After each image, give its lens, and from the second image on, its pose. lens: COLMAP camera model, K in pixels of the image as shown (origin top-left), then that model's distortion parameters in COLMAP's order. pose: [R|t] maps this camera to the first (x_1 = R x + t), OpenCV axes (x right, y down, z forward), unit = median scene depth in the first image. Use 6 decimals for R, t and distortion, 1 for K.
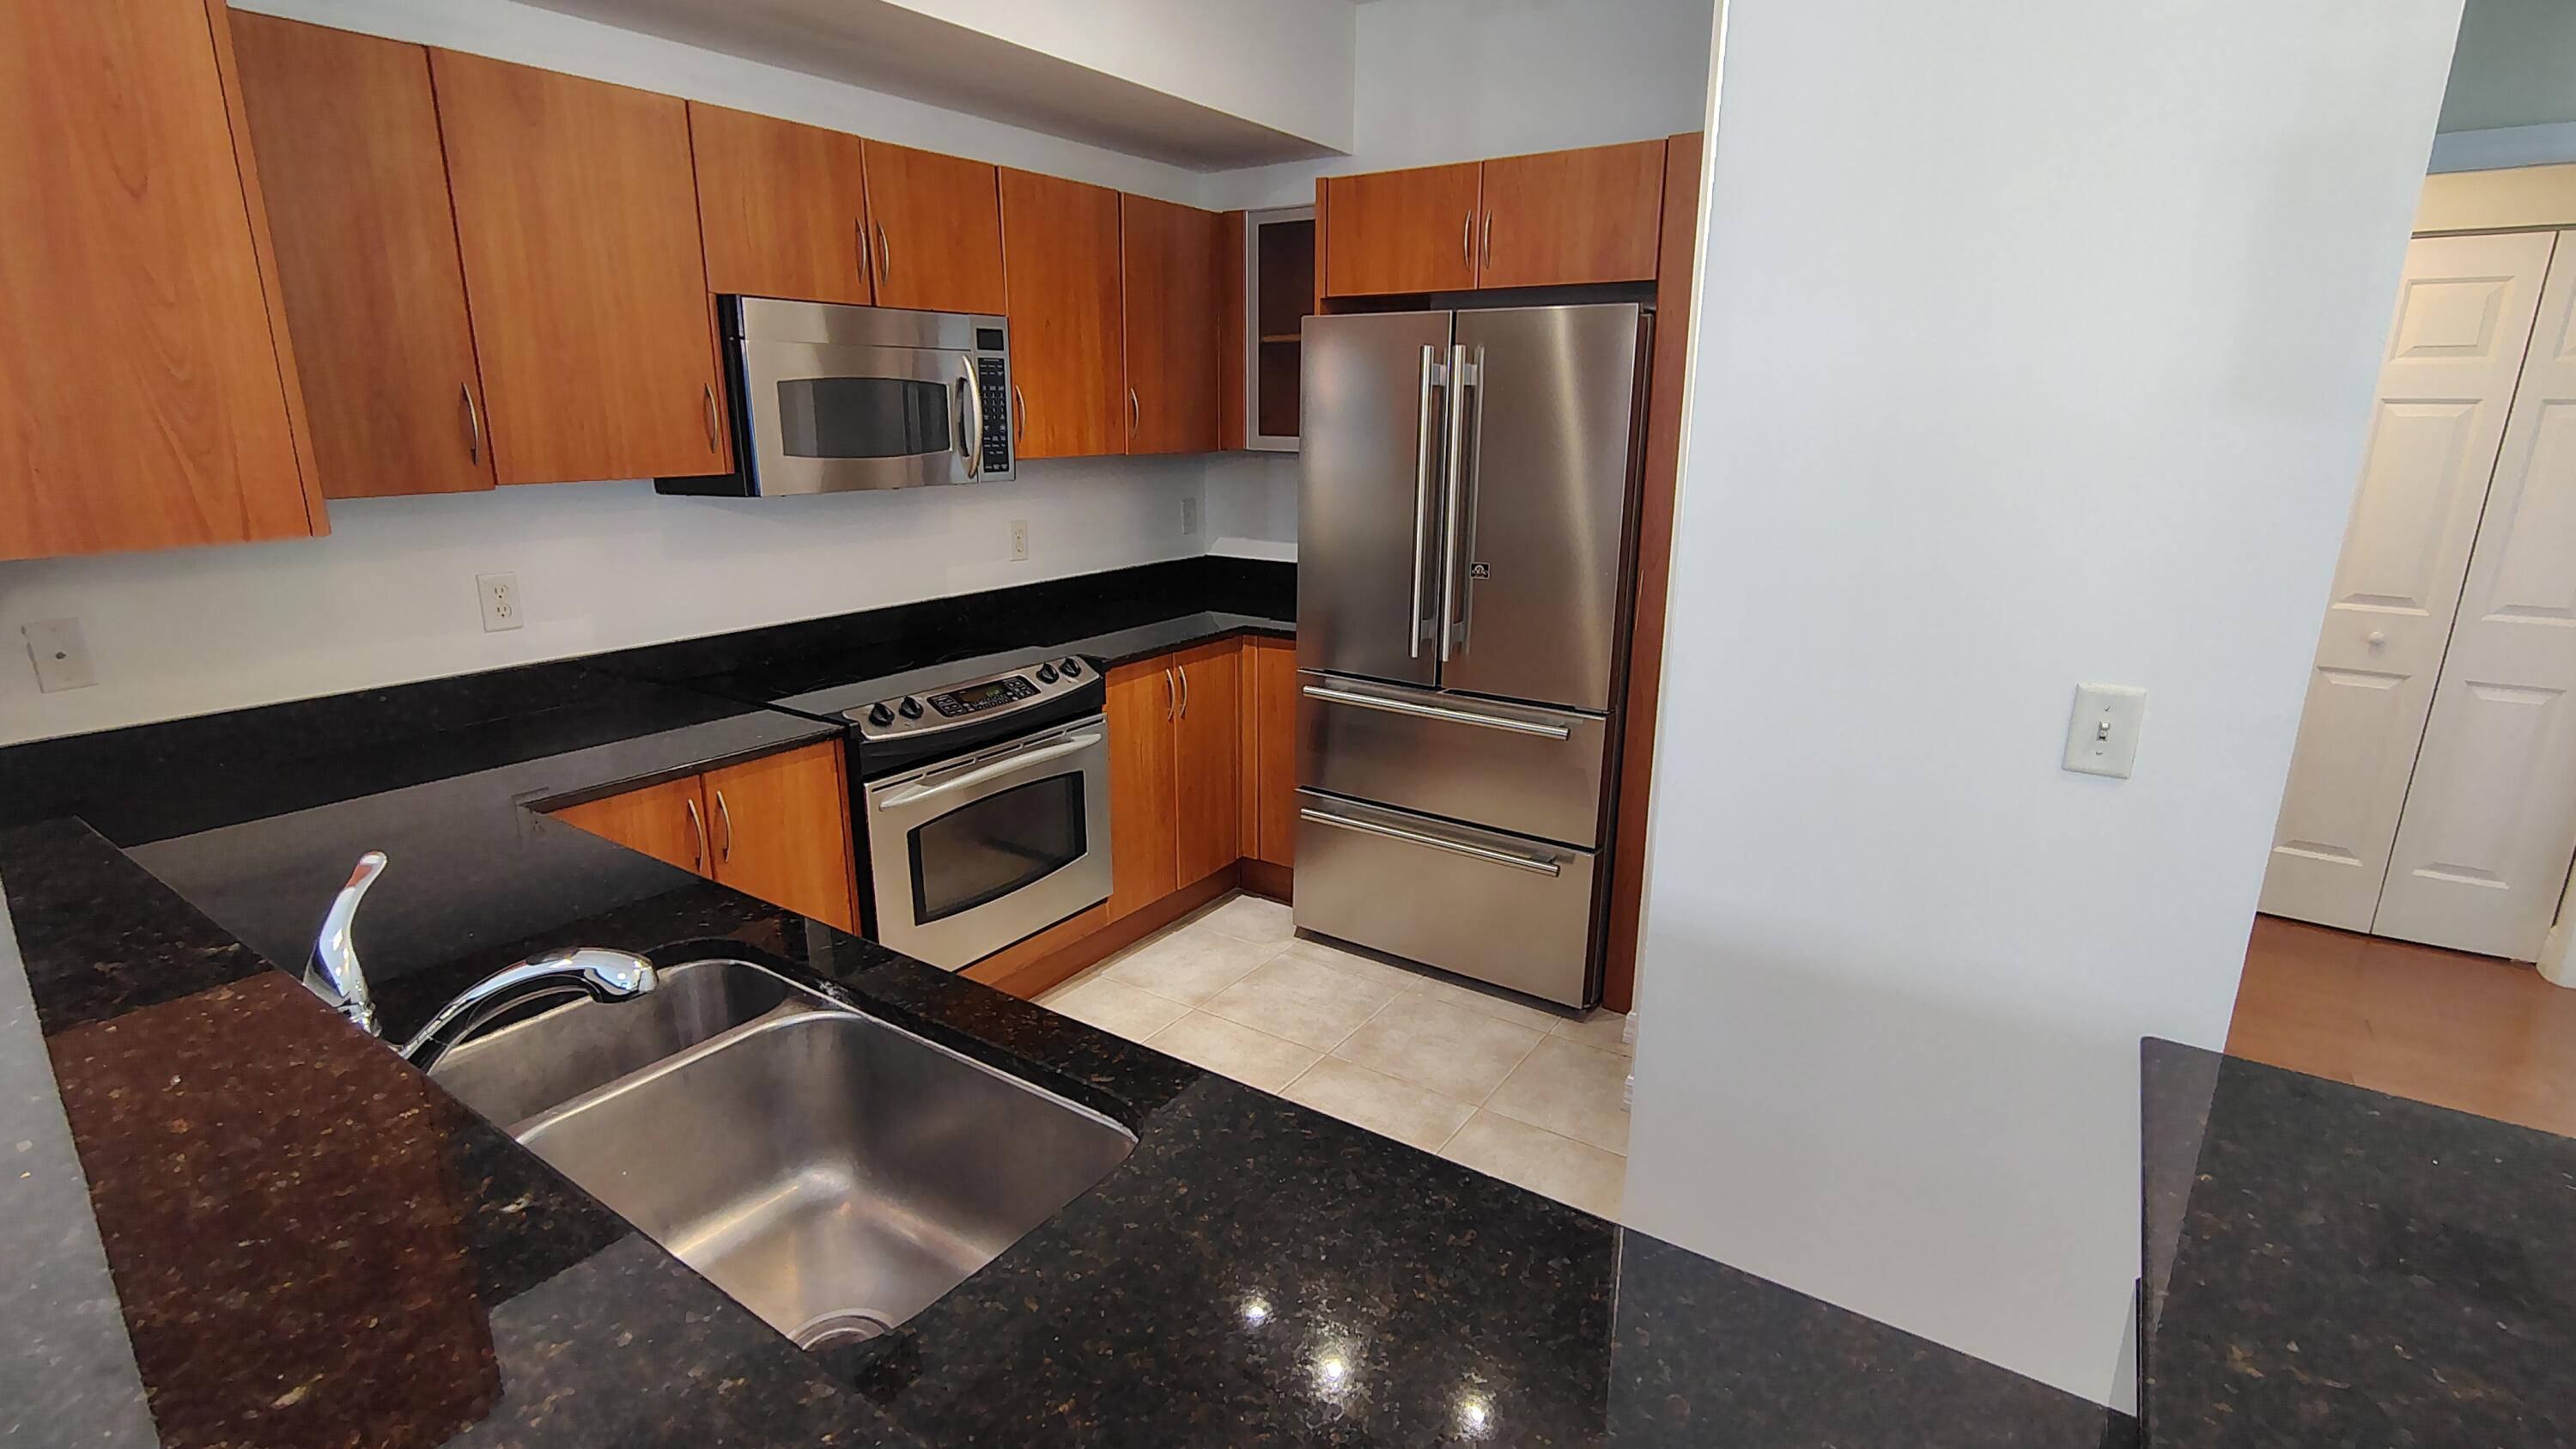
lens RADIAL K [[1206.2, 0, 1284.5], [0, 1206.2, 724.5], [0, 0, 1]] dist [-0.019220, 0.010005]
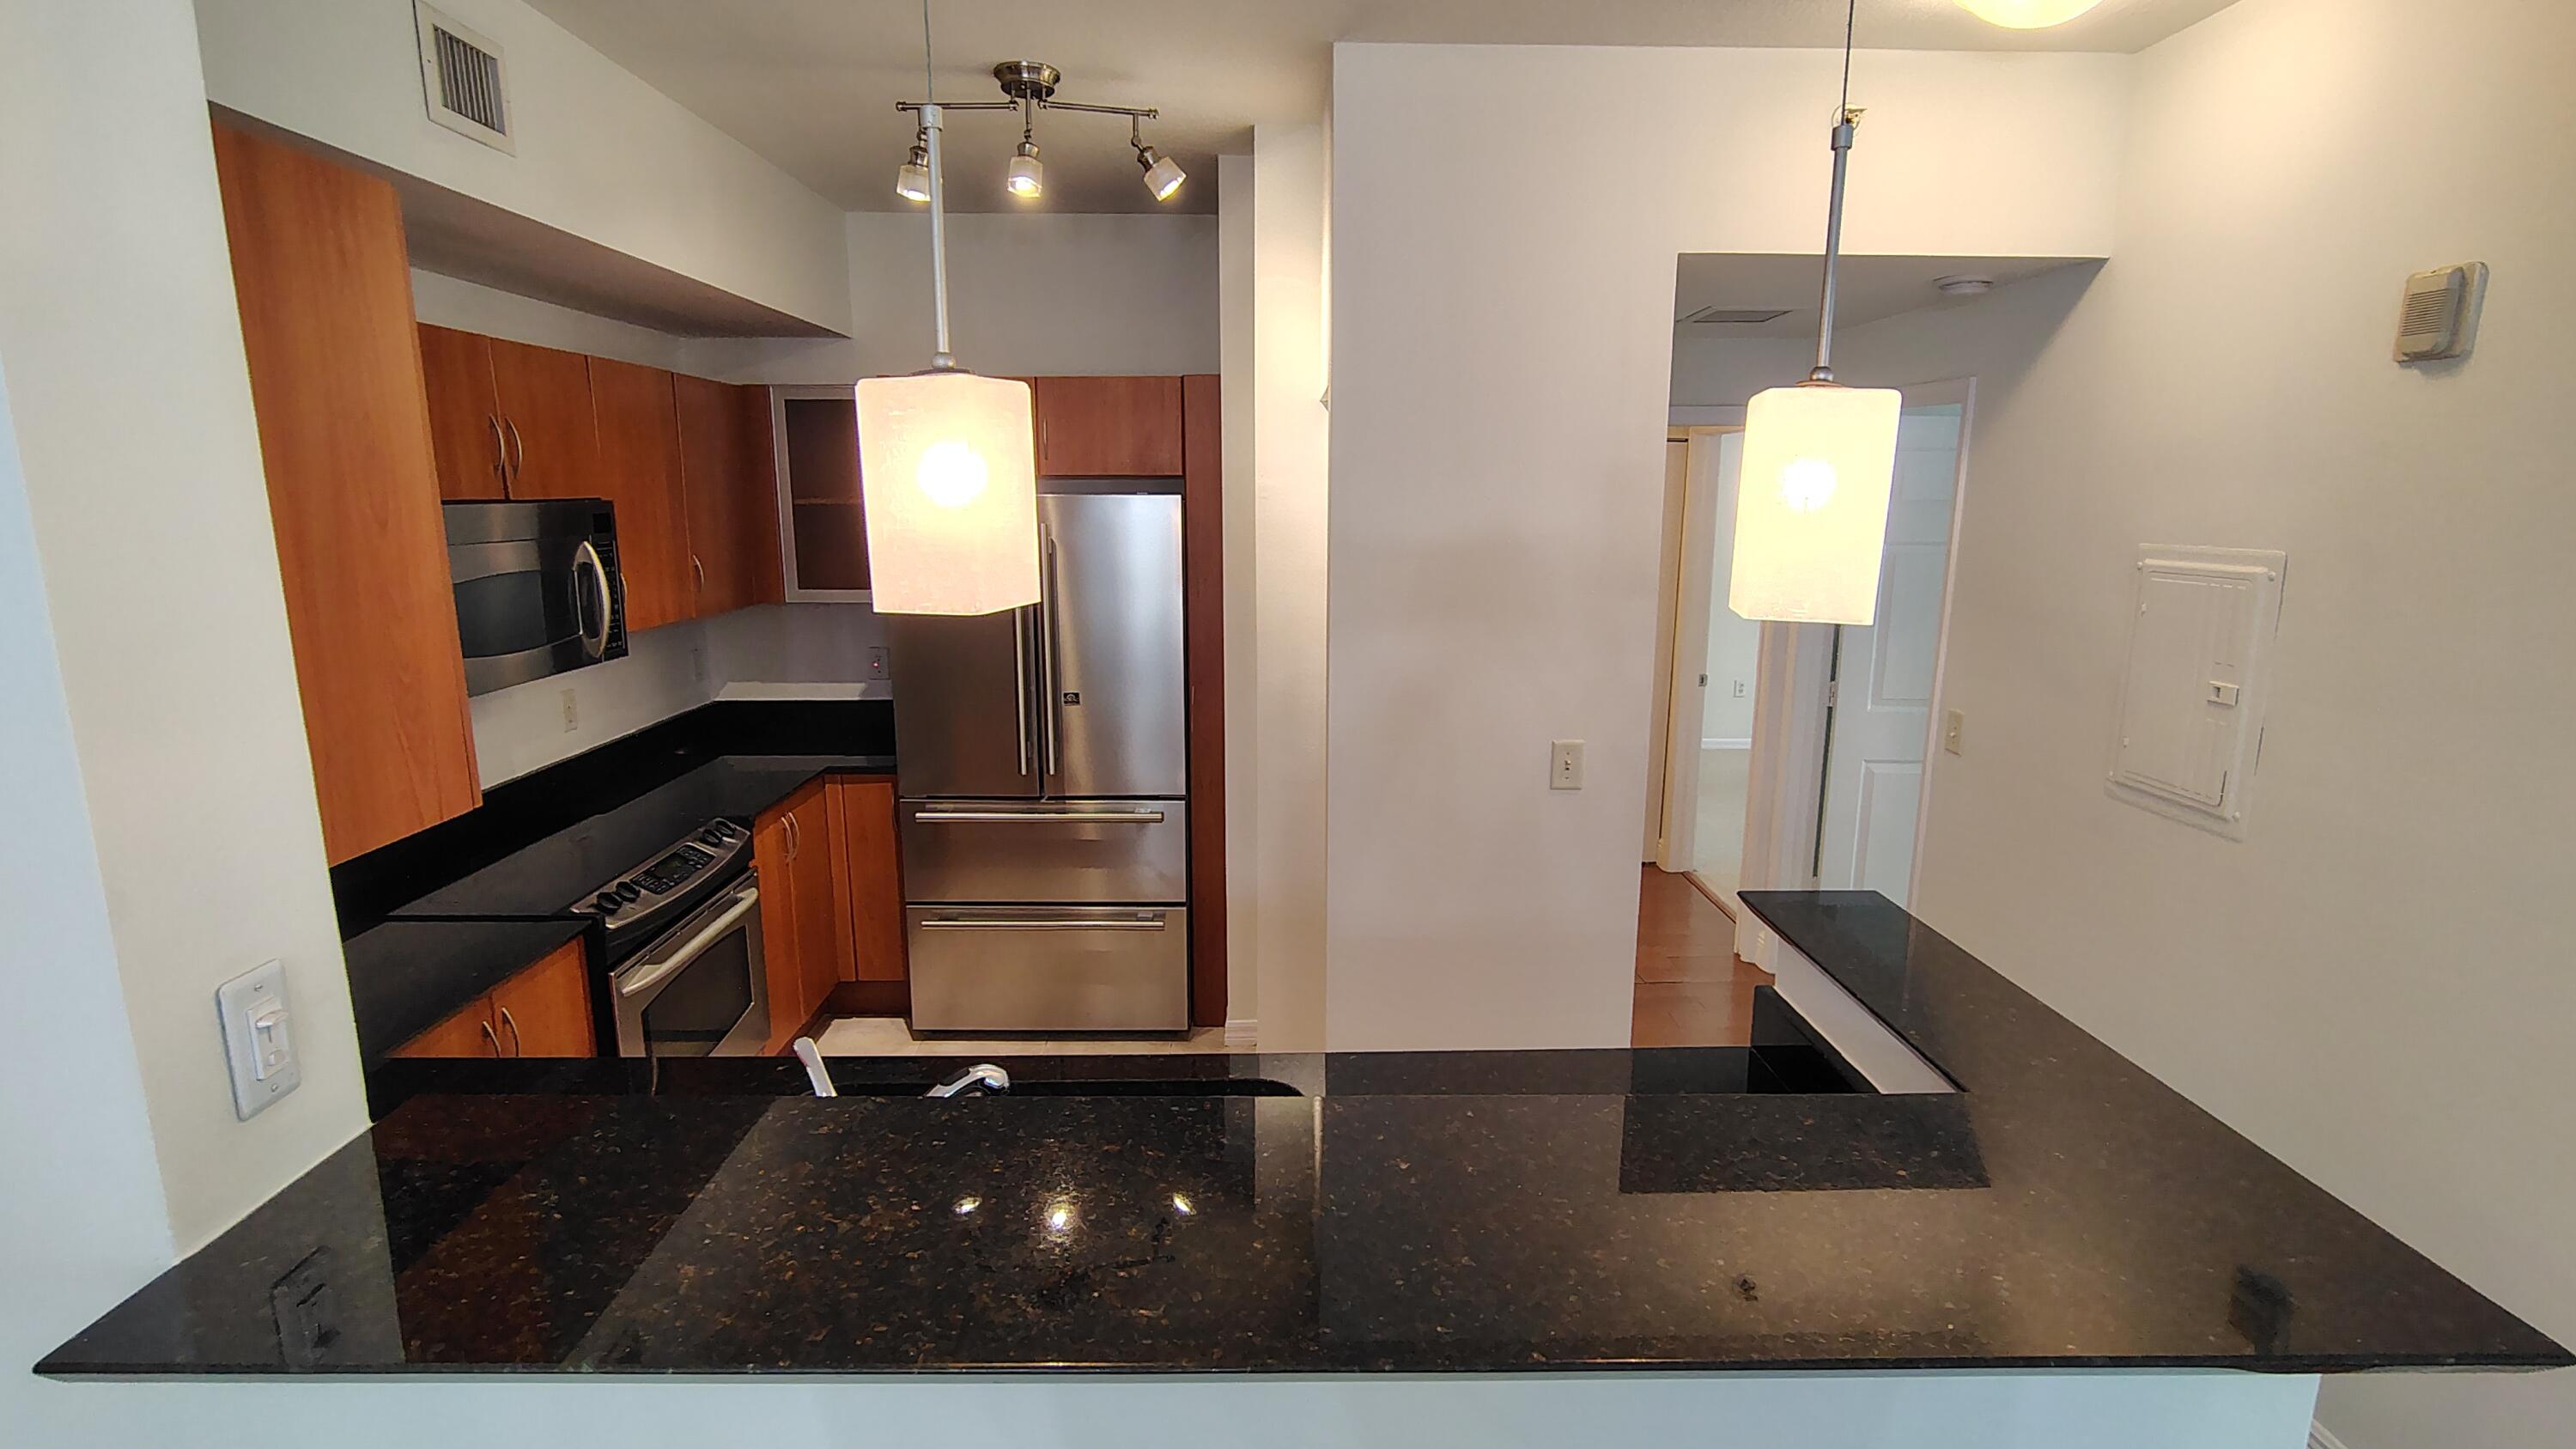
lens RADIAL K [[1206.2, 0, 1284.5], [0, 1206.2, 724.5], [0, 0, 1]] dist [-0.019220, 0.010005]
pose [[0.818101, -0.113132, 0.563837, -0.357768], [0.149827, 0.988529, -0.019046, -0.044200], [-0.555215, 0.100060, 0.825666, -0.142338]]
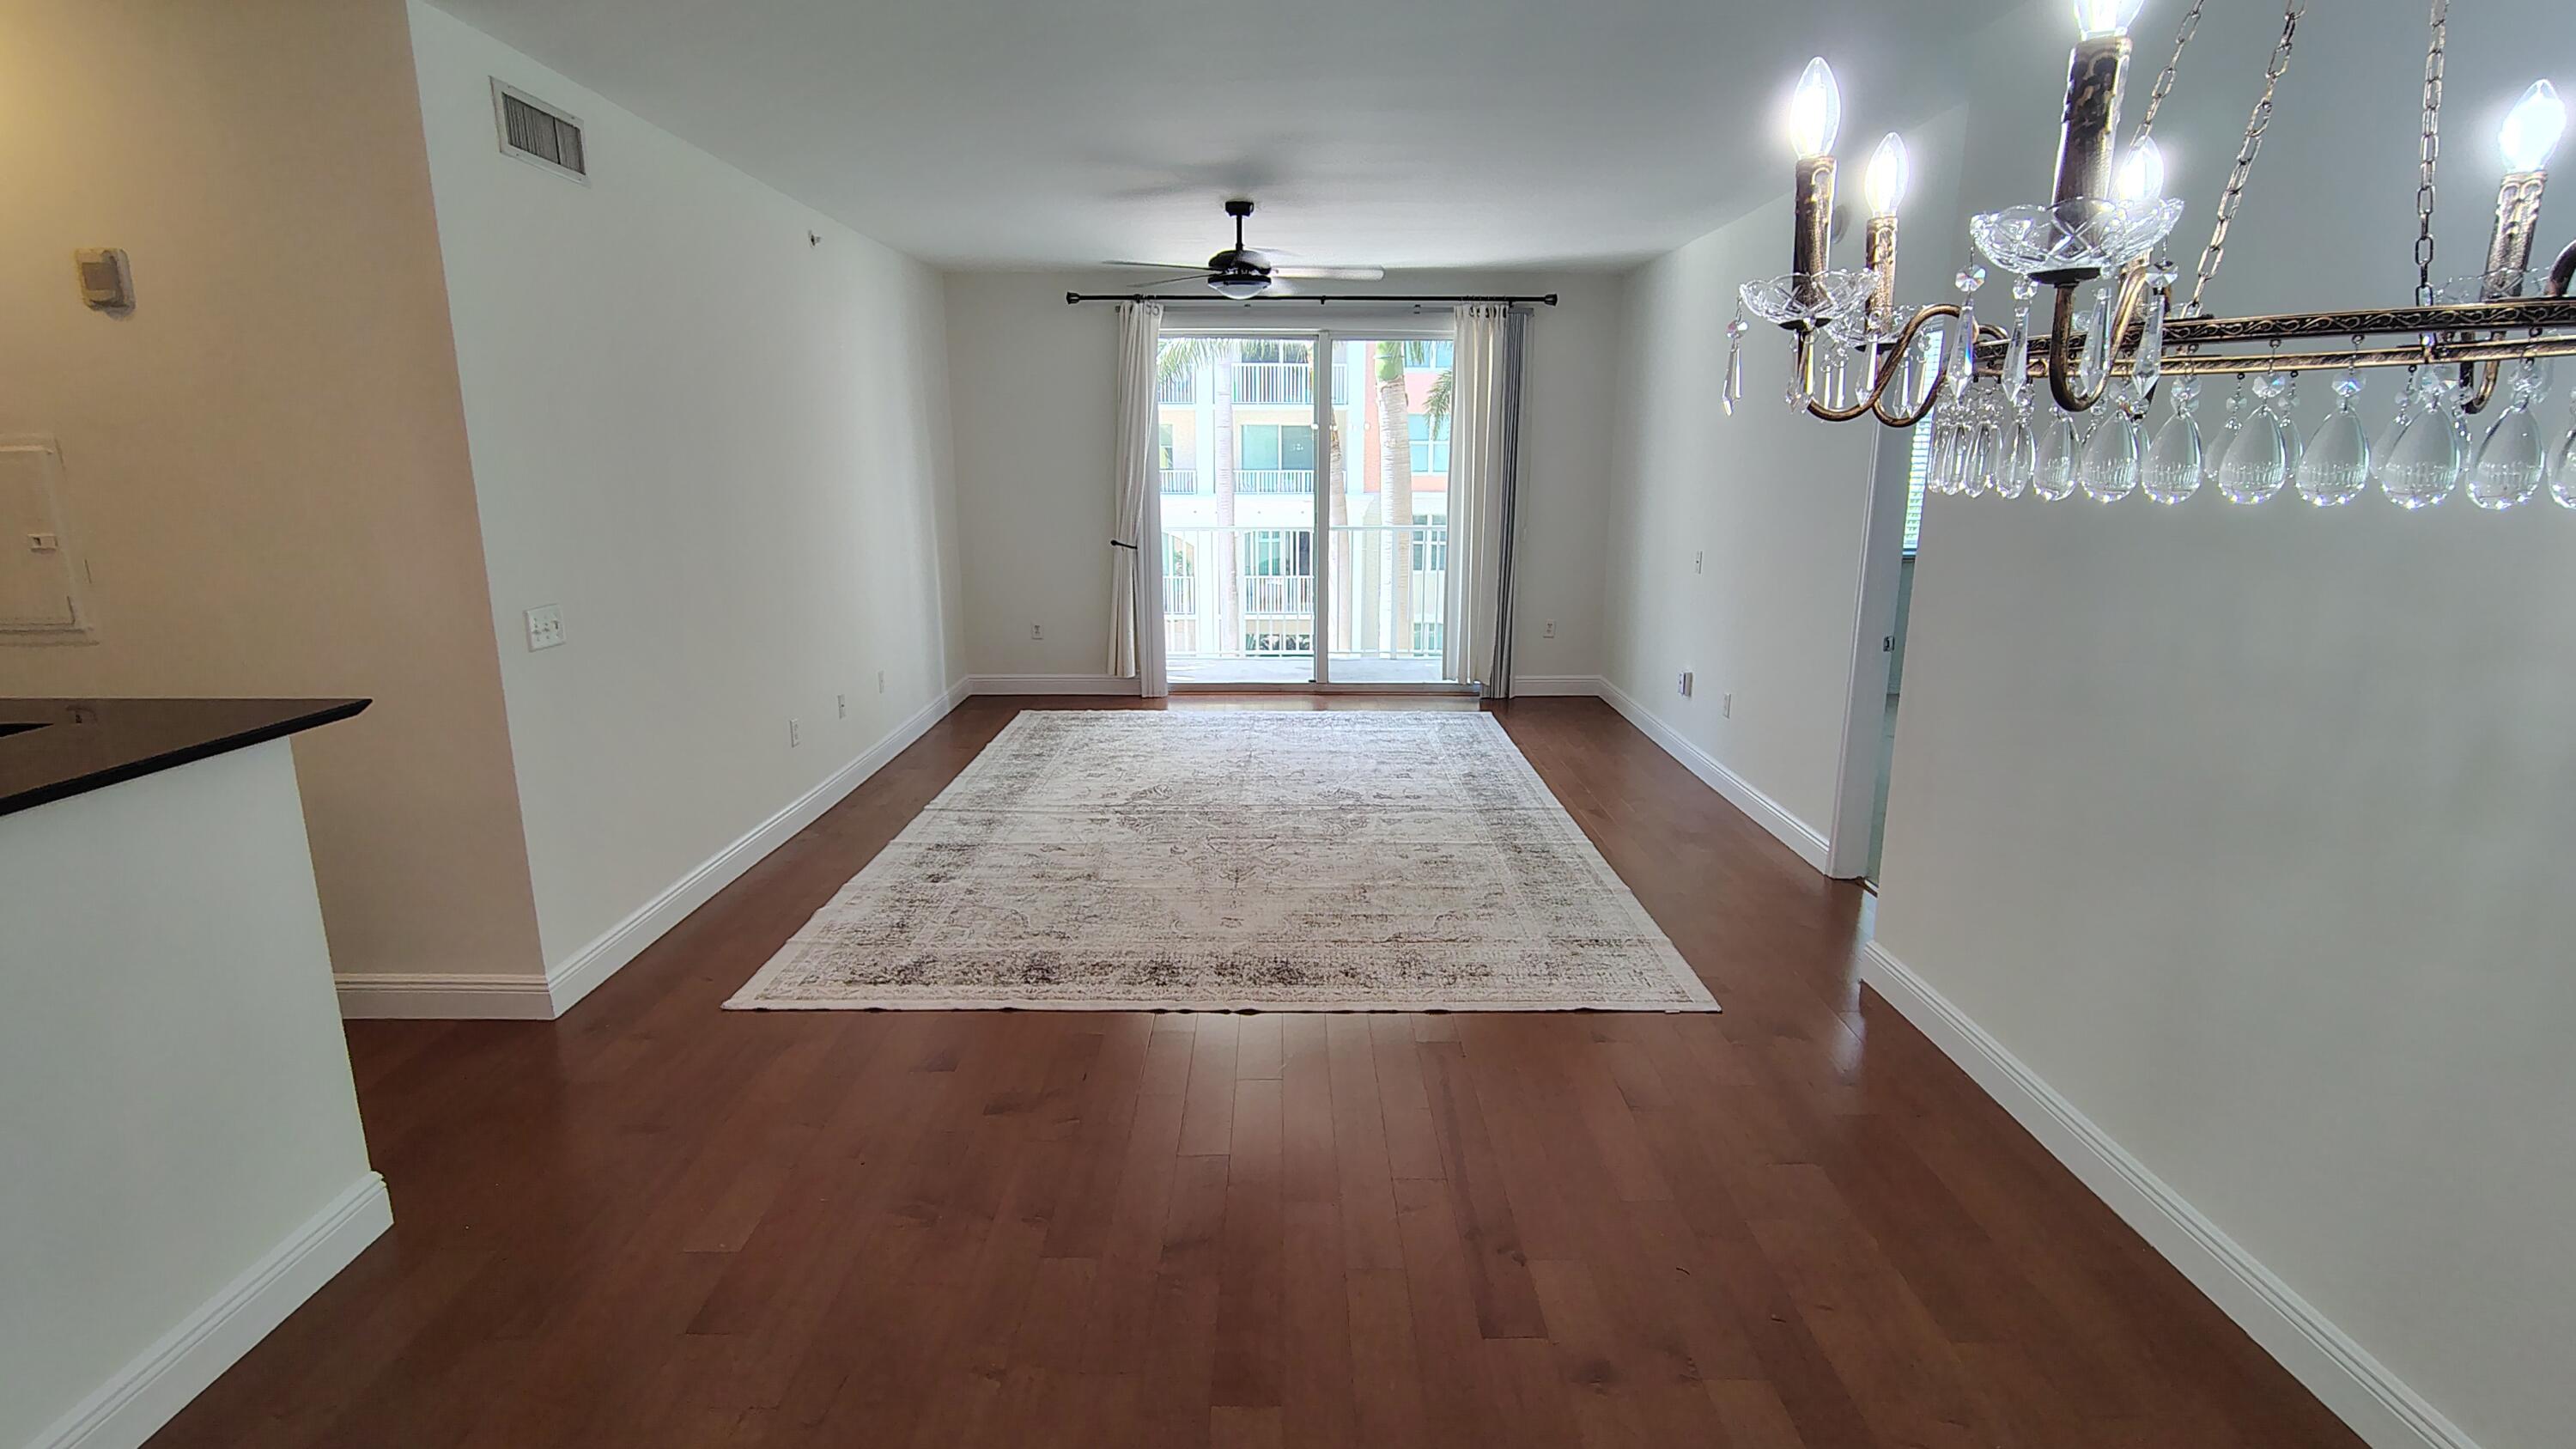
lens RADIAL K [[1206.3, 0, 1285.5], [0, 1206.3, 727.8], [0, 0, 1]] dist [-0.008054, 0.000412]
pose [[-0.561412, -0.187629, 0.805985, -0.918166], [0.210565, 0.909512, 0.358399, 0.013804], [-0.800300, 0.370921, -0.471103, -0.162422]]
